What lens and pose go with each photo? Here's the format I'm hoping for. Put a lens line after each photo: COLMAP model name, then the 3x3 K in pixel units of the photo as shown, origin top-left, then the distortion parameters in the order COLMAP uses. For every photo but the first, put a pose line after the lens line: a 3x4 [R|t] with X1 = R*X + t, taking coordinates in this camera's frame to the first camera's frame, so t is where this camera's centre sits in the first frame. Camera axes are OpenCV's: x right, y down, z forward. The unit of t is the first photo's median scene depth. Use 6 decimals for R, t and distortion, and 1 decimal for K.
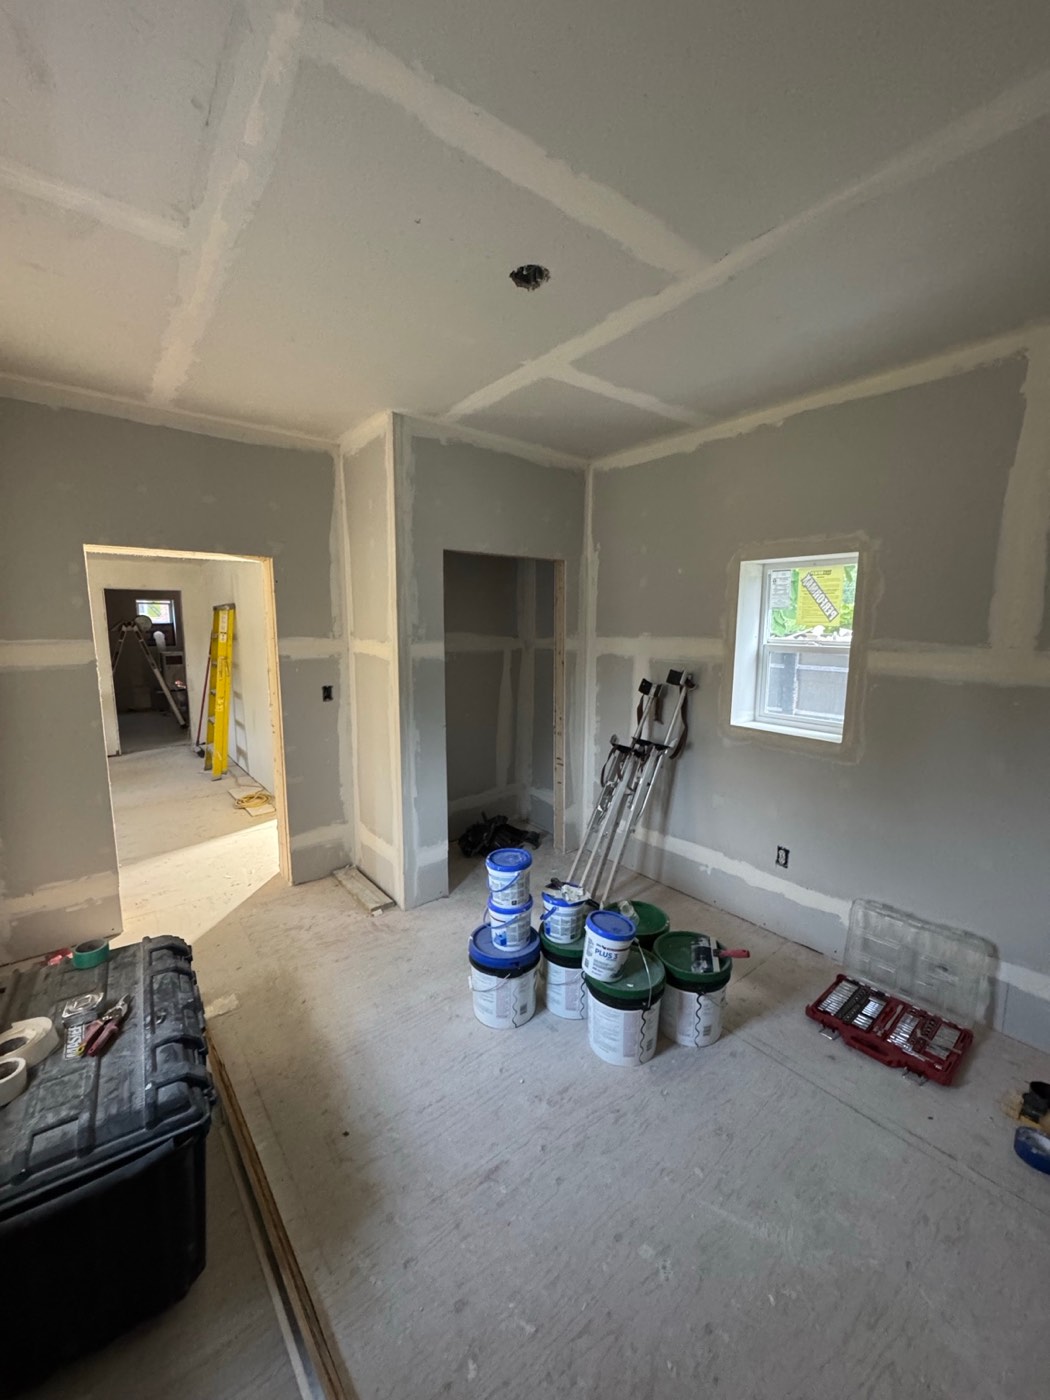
lens RADIAL K [[560.0, 0, 525.0], [0, 560.0, 700.0], [0, 0, 1]] dist [0.001035, -0.000112]
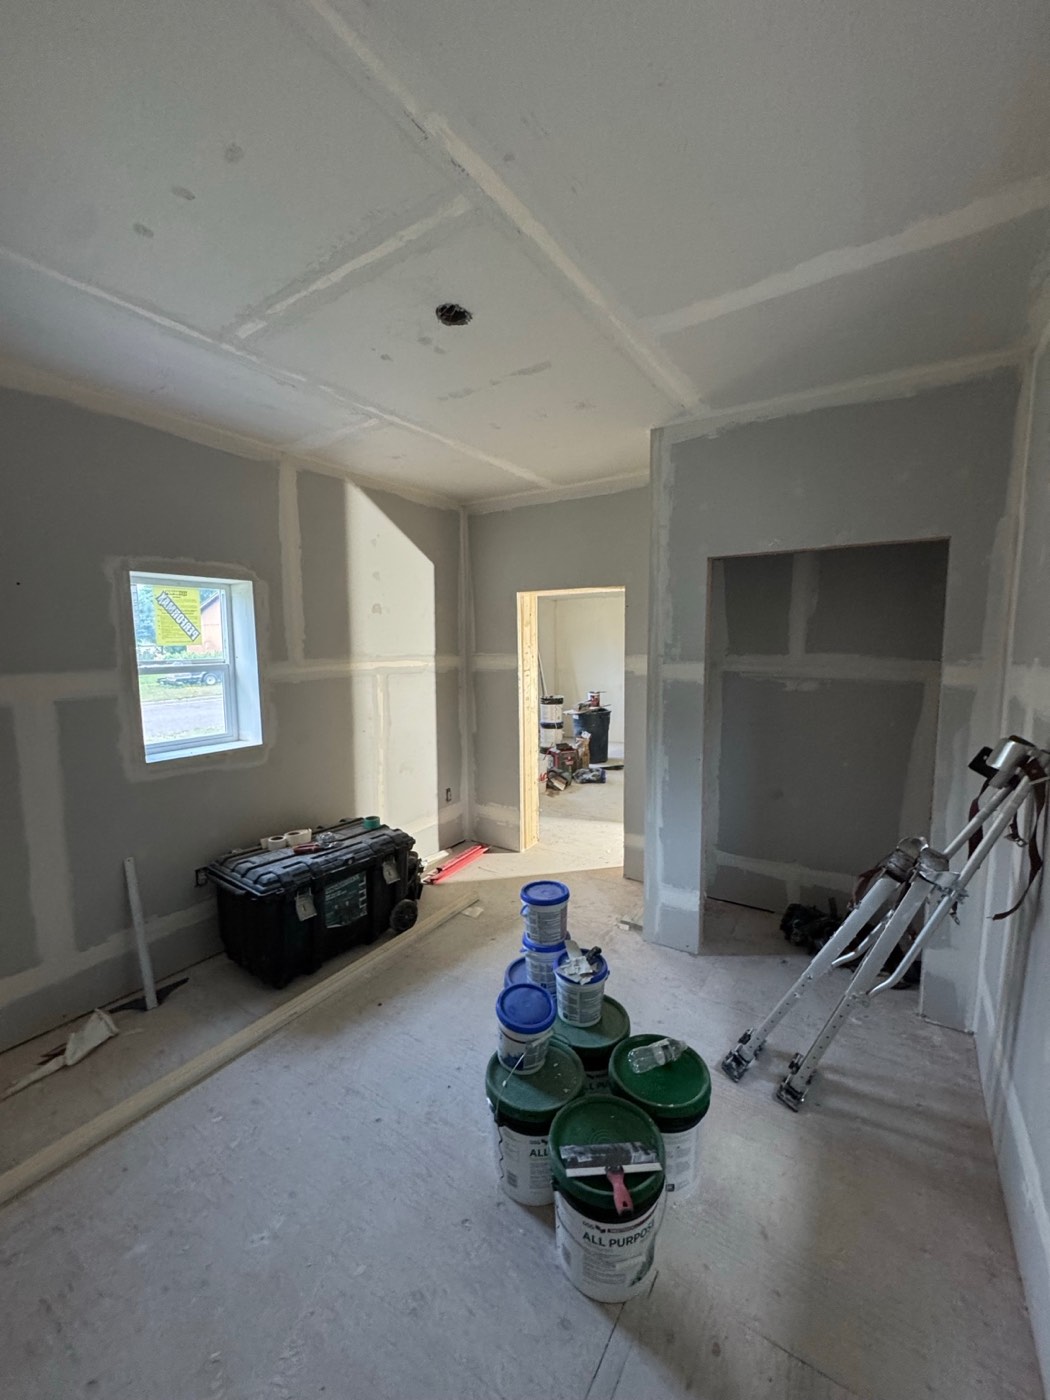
lens RADIAL K [[560.0, 0, 525.0], [0, 560.0, 700.0], [0, 0, 1]] dist [0.001035, -0.000112]
pose [[0.313549, 0.094314, -0.944877, 0.660508], [-0.121292, 0.990882, 0.058656, -0.071346], [0.941794, 0.096214, 0.322130, 0.509942]]
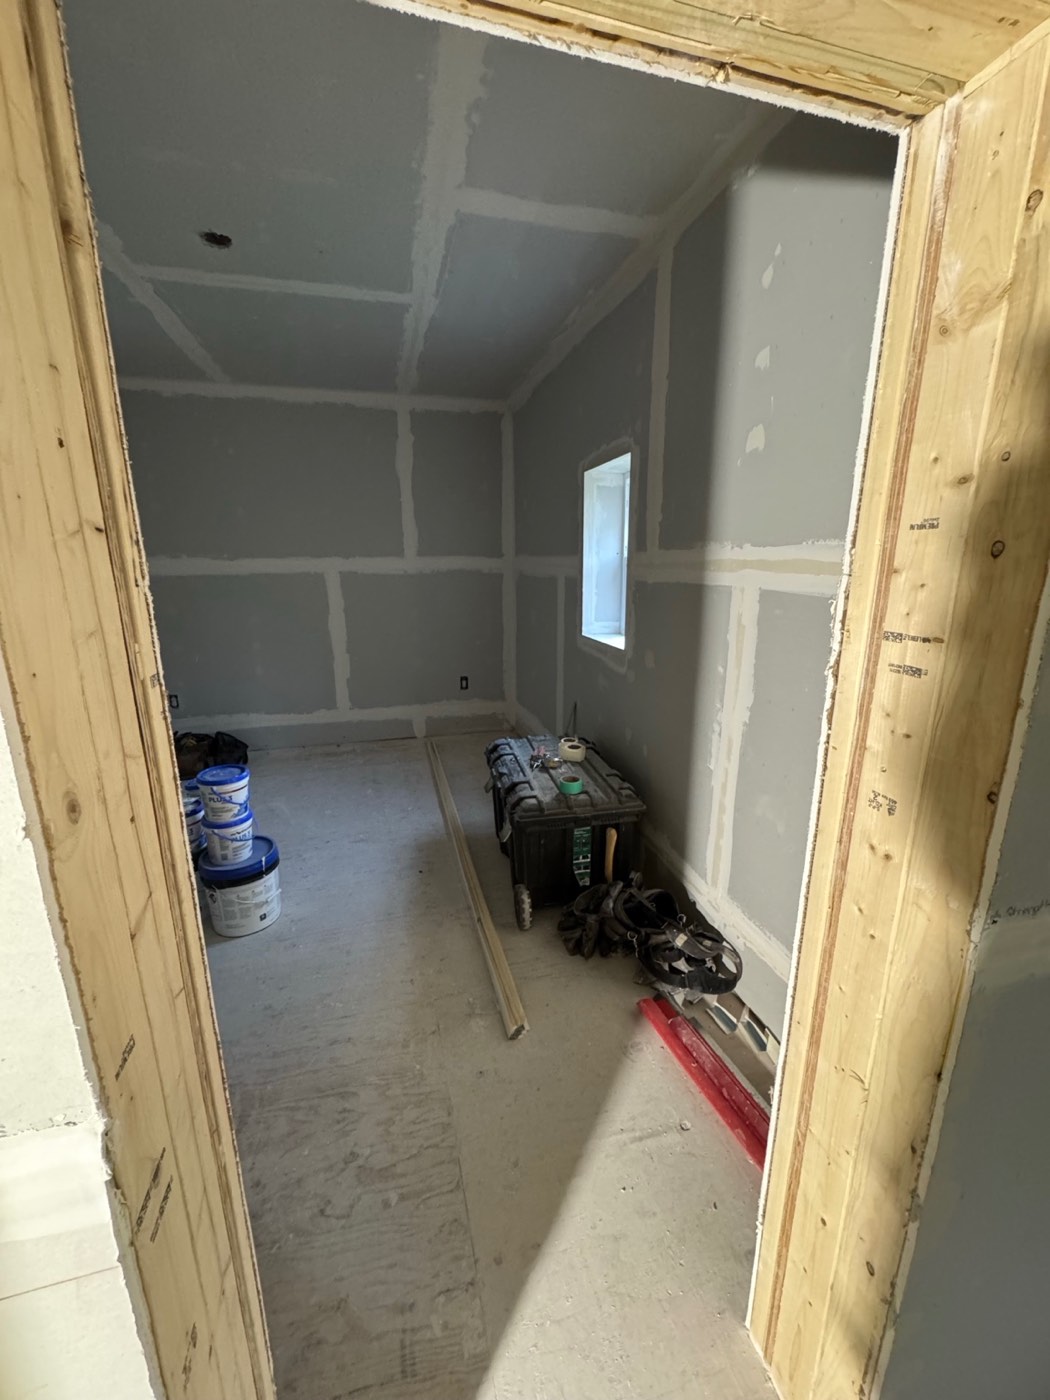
lens RADIAL K [[560.0, 0, 525.0], [0, 560.0, 700.0], [0, 0, 1]] dist [0.001035, -0.000112]
pose [[-0.918851, -0.101182, 0.381411, -0.702701], [0.047844, 0.930869, 0.362206, -0.132926], [-0.391693, 0.351062, -0.850490, 1.271577]]
